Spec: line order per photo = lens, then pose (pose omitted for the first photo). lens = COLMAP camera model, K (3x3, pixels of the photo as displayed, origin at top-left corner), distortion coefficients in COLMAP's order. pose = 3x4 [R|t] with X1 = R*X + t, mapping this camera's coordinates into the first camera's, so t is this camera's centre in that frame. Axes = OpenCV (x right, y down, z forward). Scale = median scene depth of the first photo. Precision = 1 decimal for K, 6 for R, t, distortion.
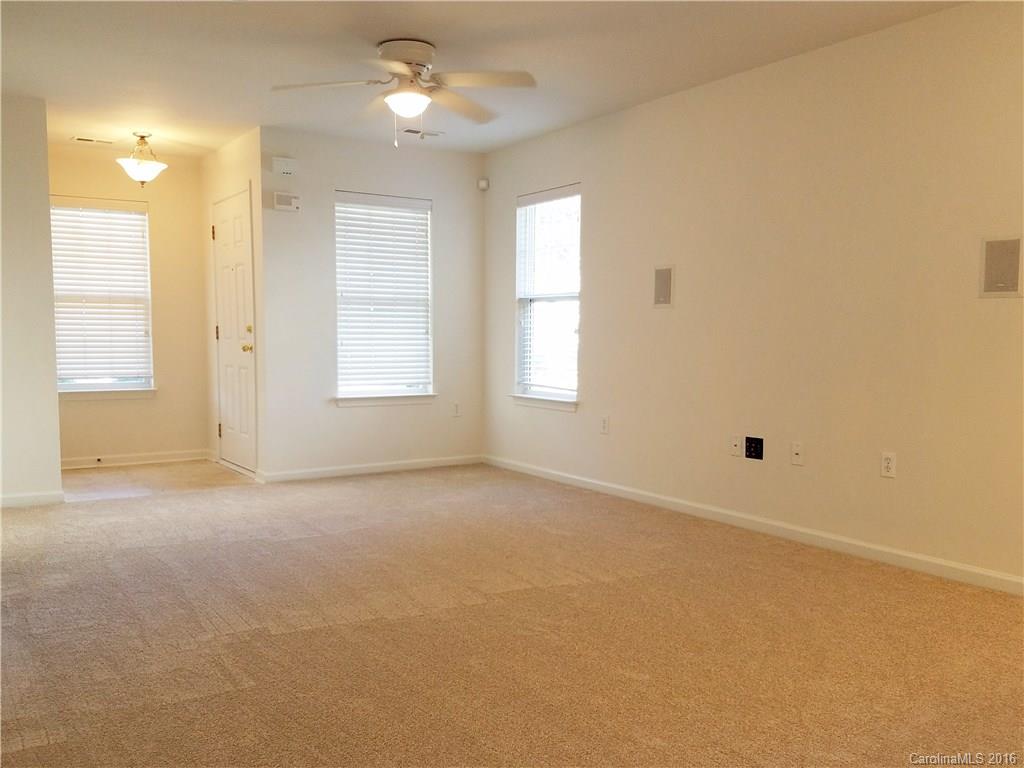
lens RADIAL K [[884.8, 0, 481.9], [0, 884.8, 412.7], [0, 0, 1]] dist [0.310603, -0.616184]
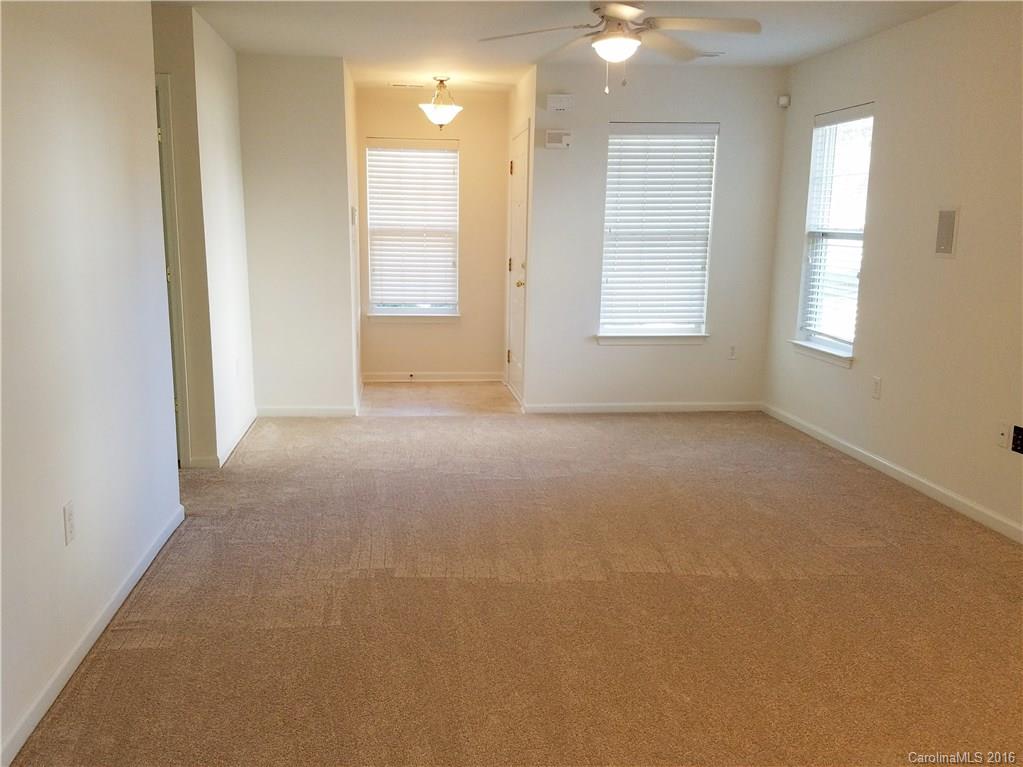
lens RADIAL K [[883.9, 0, 481.4], [0, 883.9, 412.1], [0, 0, 1]] dist [0.310603, -0.616184]
pose [[0.900270, 0.096005, -0.424614, 0.155153], [-0.047547, 0.991229, 0.123308, -0.049147], [0.432728, -0.090822, 0.896938, 0.032246]]
